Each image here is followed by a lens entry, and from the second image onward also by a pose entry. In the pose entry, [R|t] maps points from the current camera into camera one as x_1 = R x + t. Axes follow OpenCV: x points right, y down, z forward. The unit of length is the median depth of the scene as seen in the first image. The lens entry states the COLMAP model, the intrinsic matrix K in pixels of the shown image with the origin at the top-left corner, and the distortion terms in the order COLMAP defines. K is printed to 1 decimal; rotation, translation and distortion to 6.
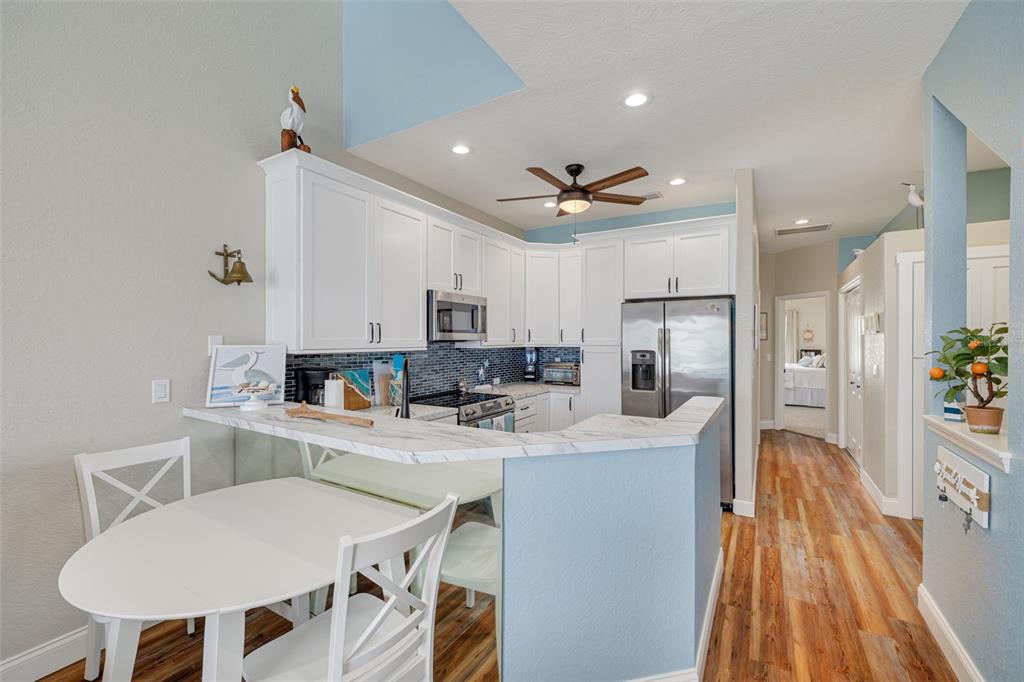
lens RADIAL K [[427.0, 0, 510.8], [0, 427.0, 338.3], [0, 0, 1]] dist [0.001827, -0.000909]
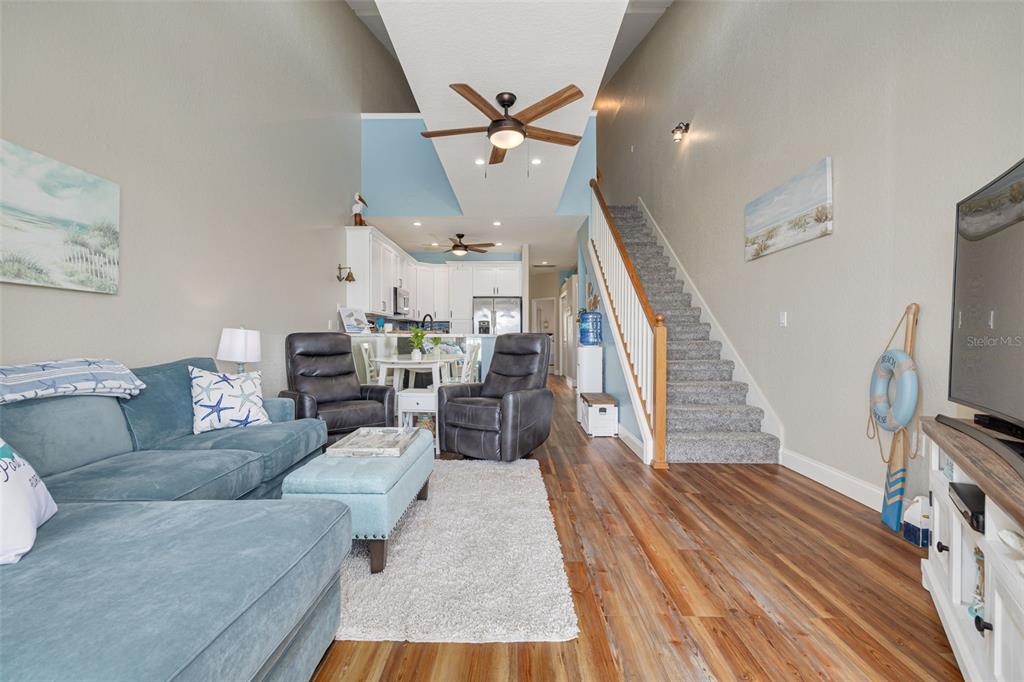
lens RADIAL K [[427.0, 0, 510.8], [0, 427.0, 338.3], [0, 0, 1]] dist [0.001827, -0.000909]
pose [[0.862083, -0.002904, 0.506758, -0.676699], [0.000614, 0.999989, 0.004685, 0.109549], [-0.506766, -0.003728, 0.862075, -0.932279]]
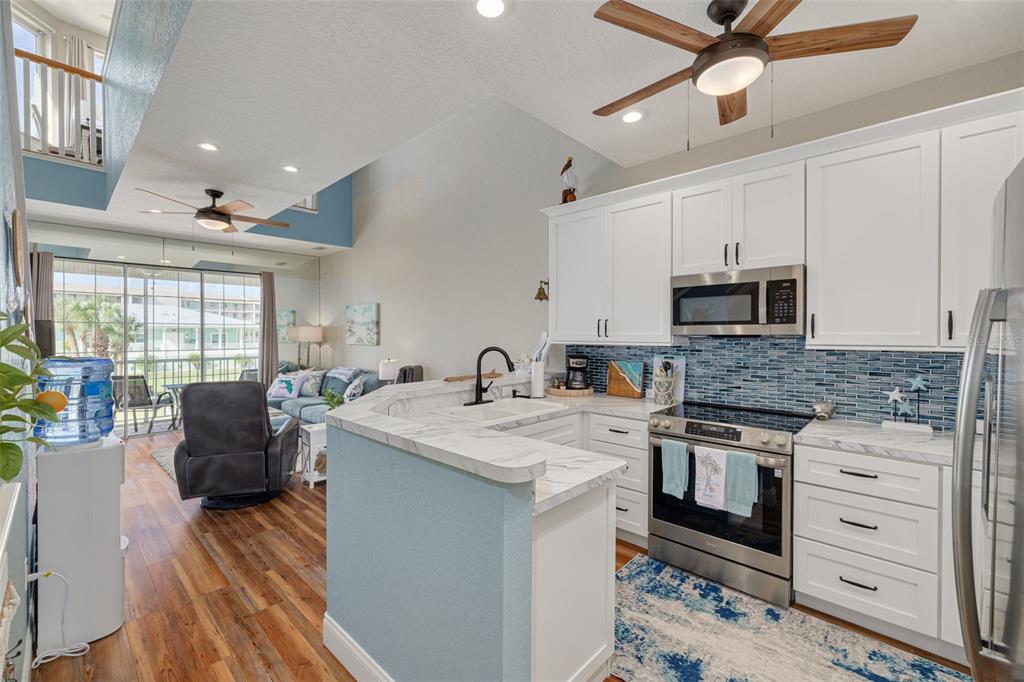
lens RADIAL K [[427.0, 0, 510.8], [0, 427.0, 338.3], [0, 0, 1]] dist [0.001827, -0.000909]
pose [[-0.212270, 0.010122, -0.977159, 0.661100], [0.000511, 0.999947, 0.010247, 0.002404], [0.977211, 0.001676, -0.212264, 0.787417]]
